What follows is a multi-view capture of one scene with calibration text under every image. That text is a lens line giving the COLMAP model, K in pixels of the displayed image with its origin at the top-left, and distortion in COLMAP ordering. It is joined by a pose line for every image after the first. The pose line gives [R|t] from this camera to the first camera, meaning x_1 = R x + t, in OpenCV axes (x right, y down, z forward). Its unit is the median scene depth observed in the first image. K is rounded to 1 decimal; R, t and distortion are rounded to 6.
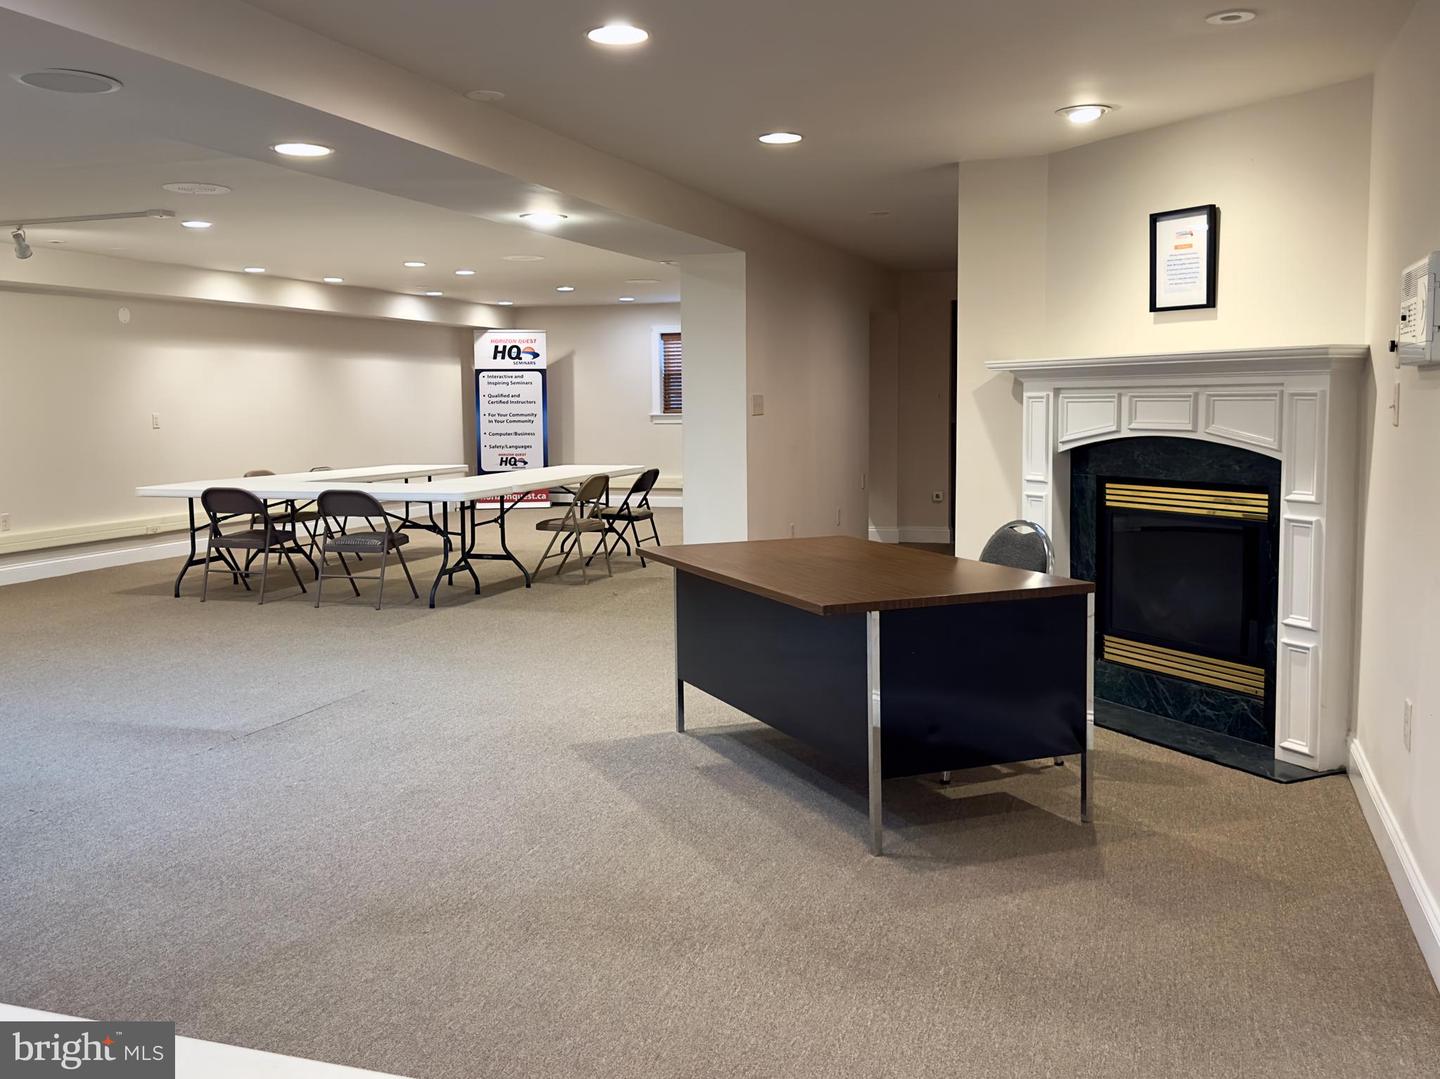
lens RADIAL K [[1384.0, 0, 671.5], [0, 1384.0, 505.2], [0, 0, 1]] dist [0.180096, -0.397156]
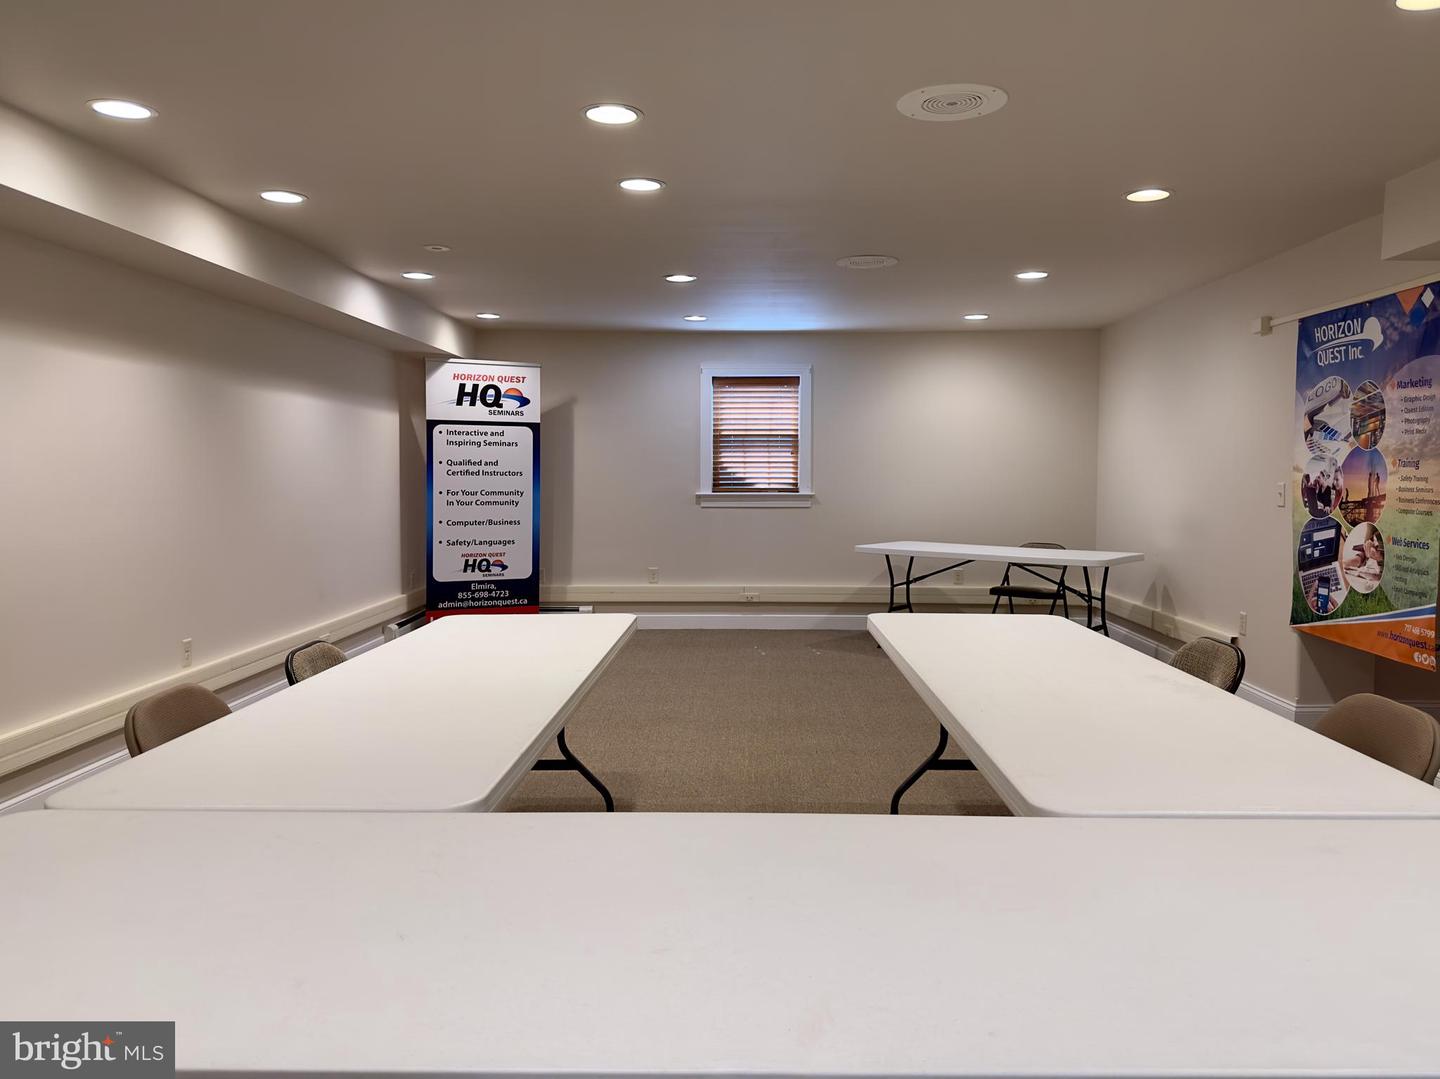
lens RADIAL K [[1087.9, 0, 744.5], [0, 1087.9, 509.9], [0, 0, 1]] dist [0.153042, -0.239079]
pose [[0.941388, 0.002593, 0.337315, -0.264595], [0.011111, 0.999189, -0.038690, -0.055613], [-0.337142, 0.040171, 0.940596, 0.742240]]
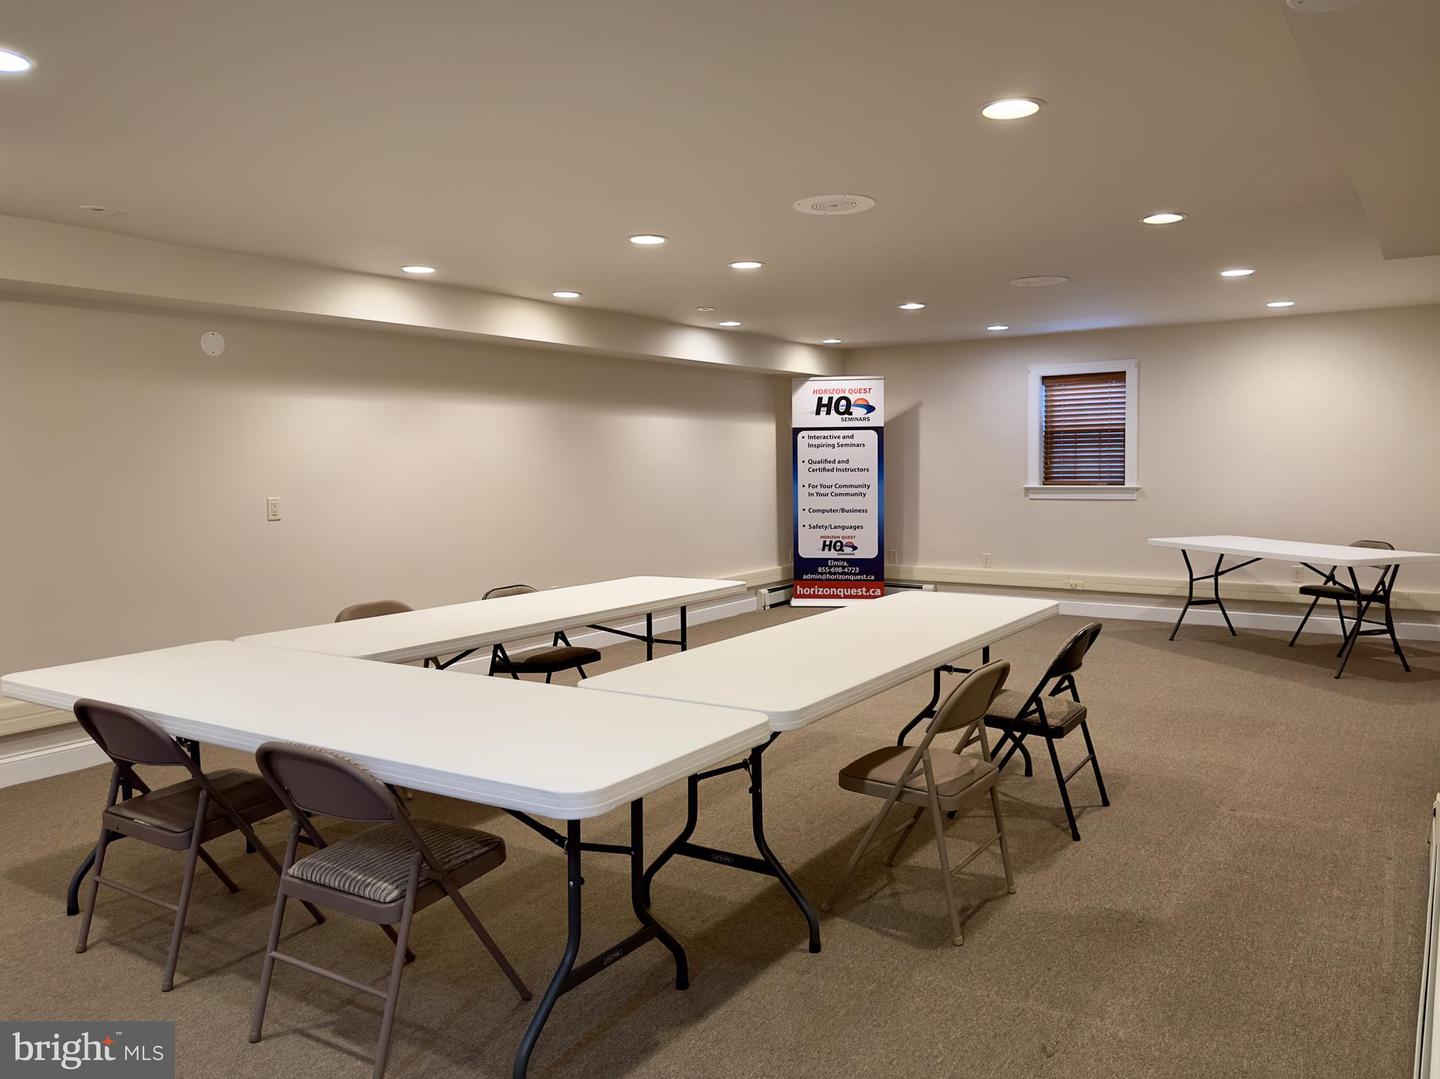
lens RADIAL K [[1087.9, 0, 744.5], [0, 1087.9, 509.9], [0, 0, 1]] dist [0.153042, -0.239079]
pose [[0.975009, 0.011782, -0.221853, -0.047266], [-0.017384, 0.999577, -0.023317, -0.056115], [0.221485, 0.026591, 0.974801, 0.606057]]
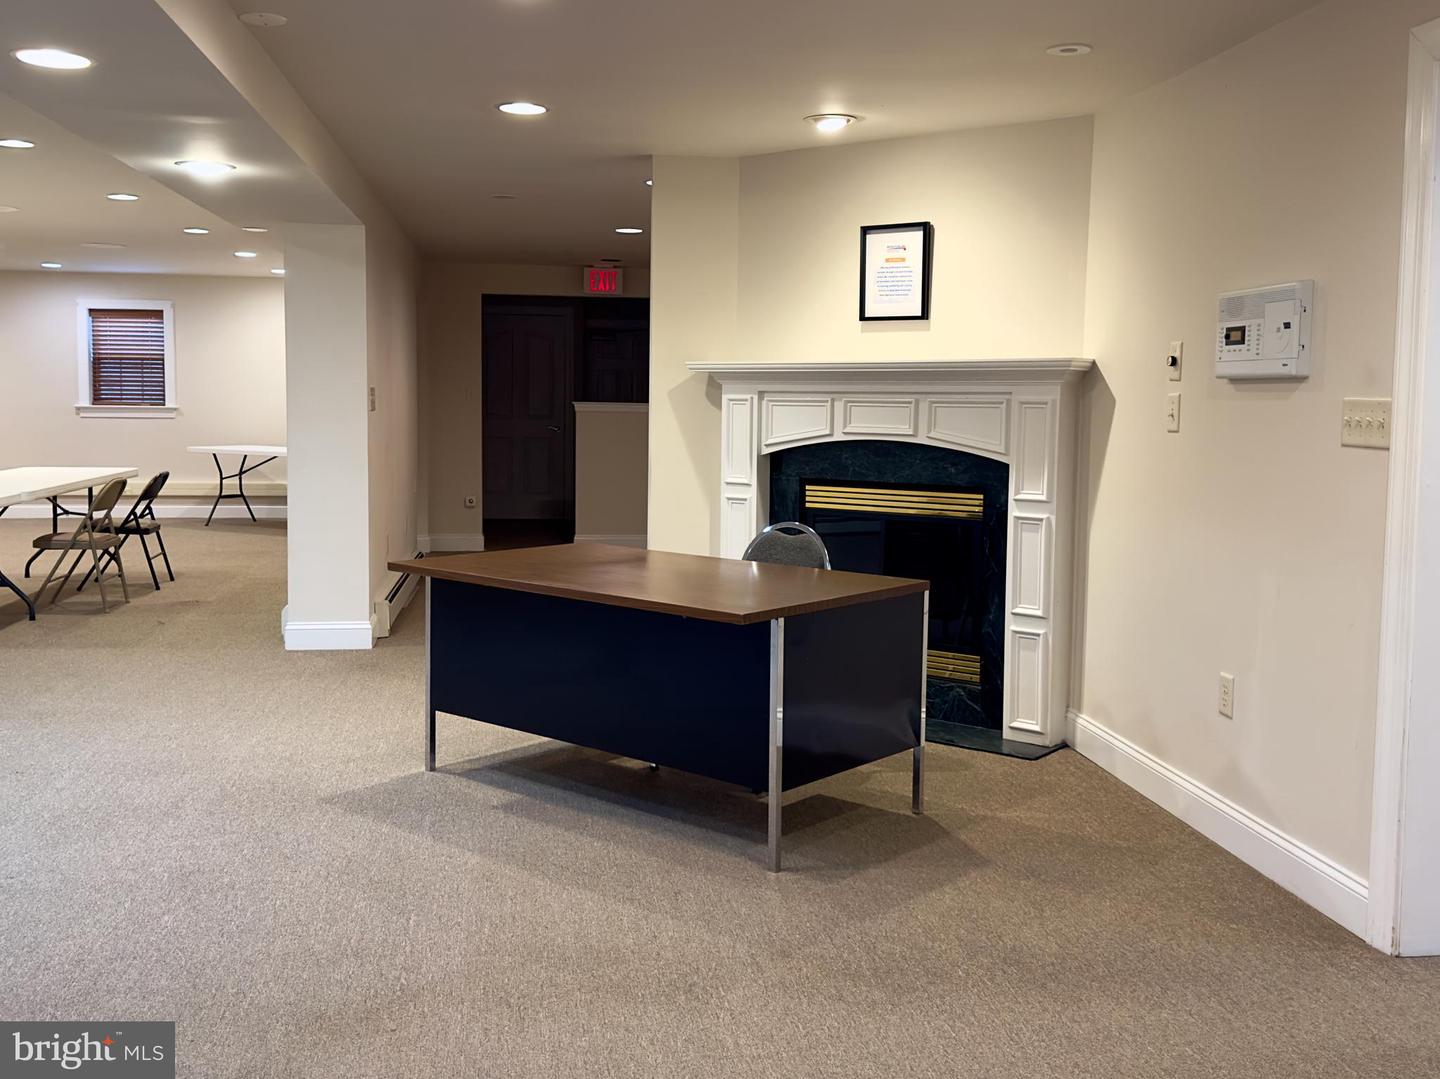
lens RADIAL K [[1472.9, 0, 723.6], [0, 1472.9, 504.9], [0, 0, 1]] dist [0.208362, -0.484413]
pose [[0.886204, -0.011811, 0.463145, -0.136142], [0.013871, 0.999903, -0.001041, -0.000645], [-0.463088, 0.007347, 0.886282, 0.040820]]
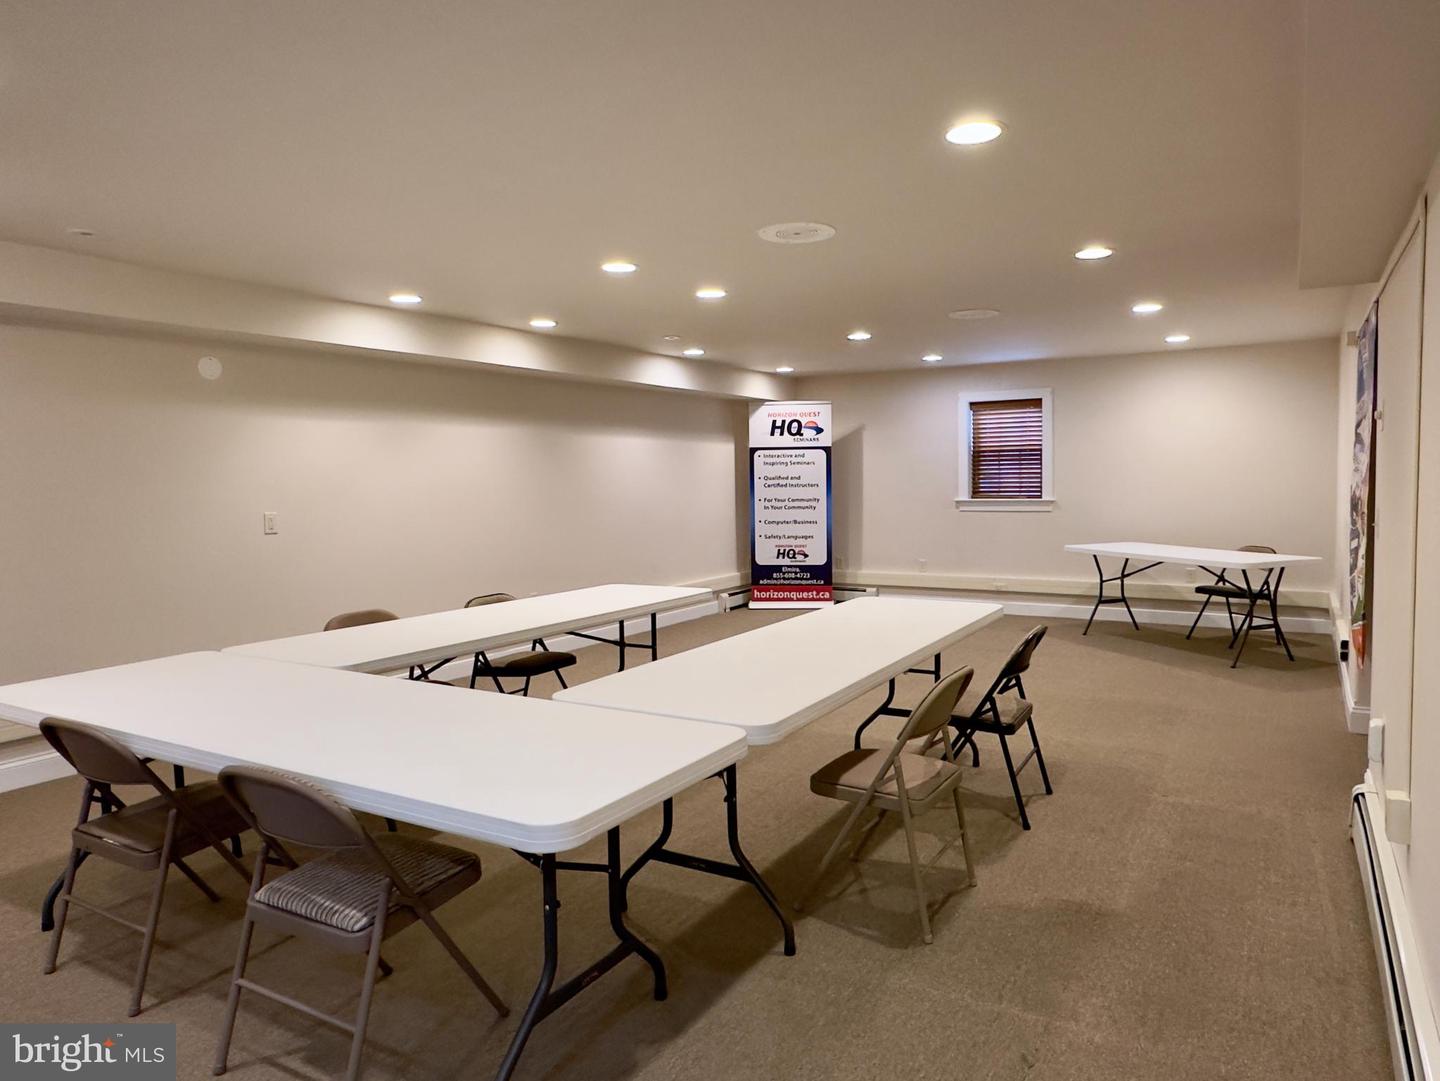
lens RADIAL K [[941.3, 0, 747.3], [0, 941.3, 528.2], [0, 0, 1]] dist [0.002041, 0.001075]
pose [[0.984593, 0.007878, -0.174684, -0.060554], [-0.011017, 0.999795, -0.017008, -0.057183], [0.174515, 0.018671, 0.984478, 0.644370]]
